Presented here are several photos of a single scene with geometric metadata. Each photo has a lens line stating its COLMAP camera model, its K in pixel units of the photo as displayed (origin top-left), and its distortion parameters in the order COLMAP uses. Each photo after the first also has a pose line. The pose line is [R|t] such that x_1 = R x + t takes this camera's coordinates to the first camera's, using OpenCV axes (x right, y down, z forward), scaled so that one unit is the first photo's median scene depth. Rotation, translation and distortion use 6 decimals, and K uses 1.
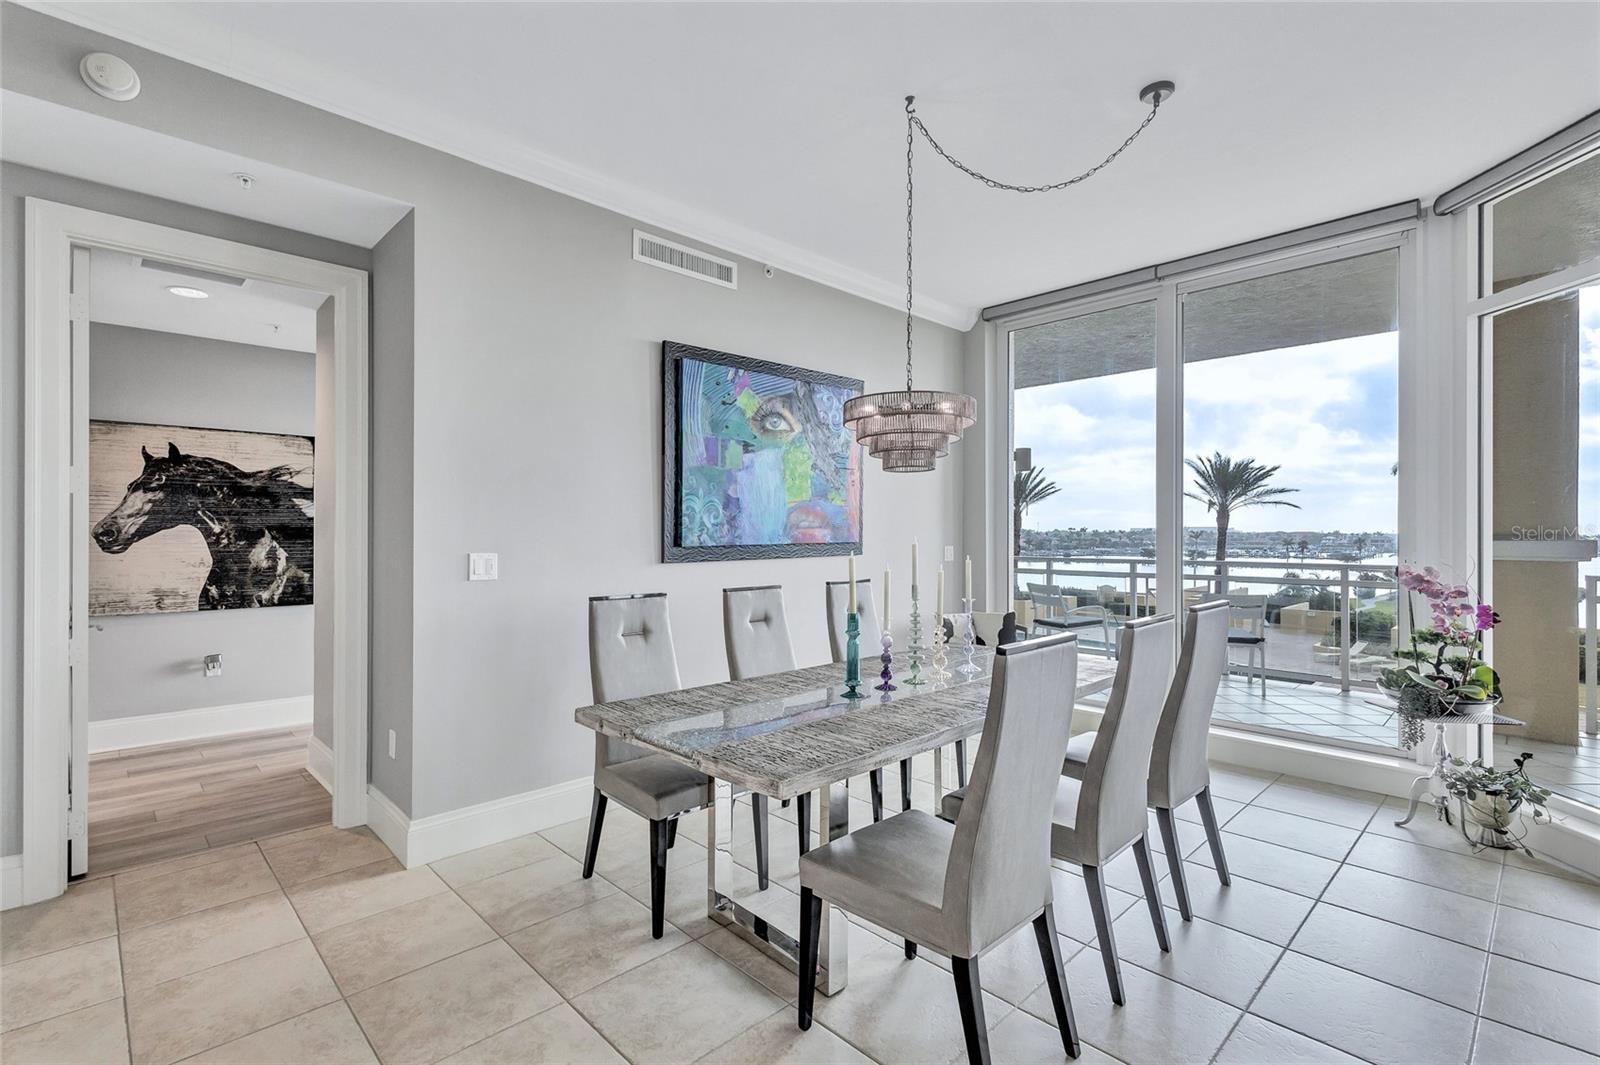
lens RADIAL K [[736.5, 0, 793.4], [0, 736.5, 536.6], [0, 0, 1]] dist [0.003340, 0.000076]
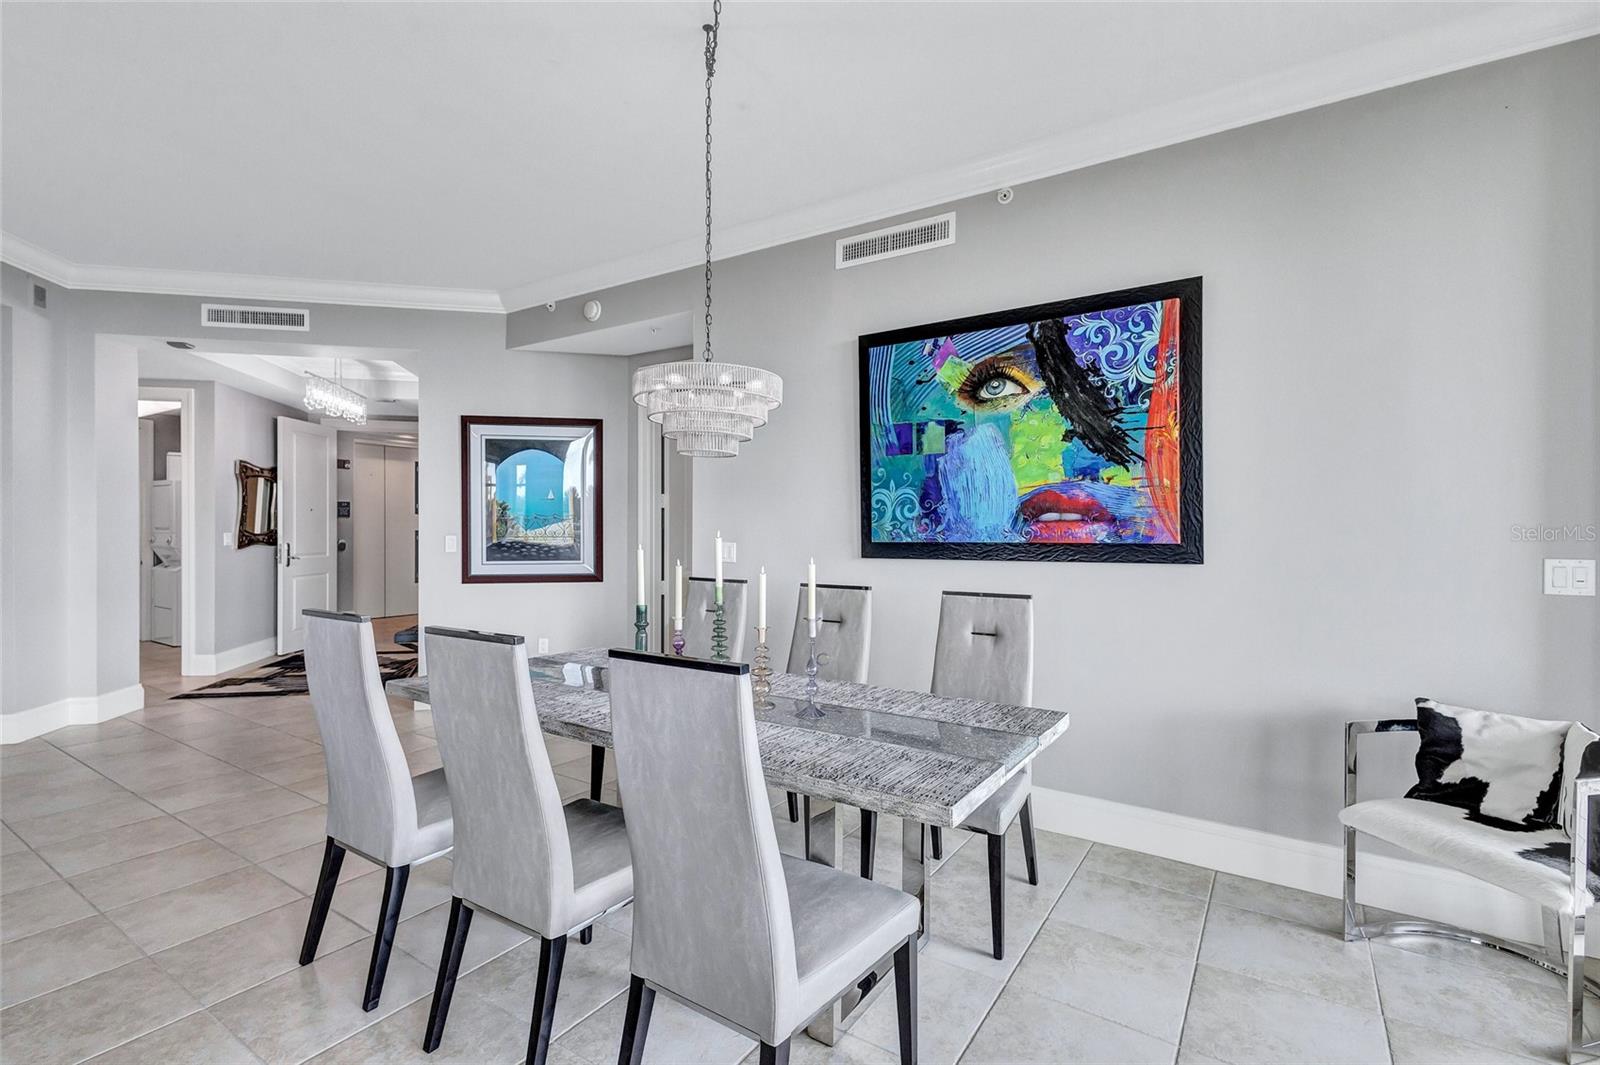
lens RADIAL K [[732.8, 0, 800.0], [0, 732.8, 532.5], [0, 0, 1]] dist [0.004427, -0.000059]
pose [[0.219118, 0.008699, -0.975660, 0.719573], [-0.005891, 0.999954, 0.007593, -0.005197], [0.975681, 0.004084, 0.219159, 0.645154]]
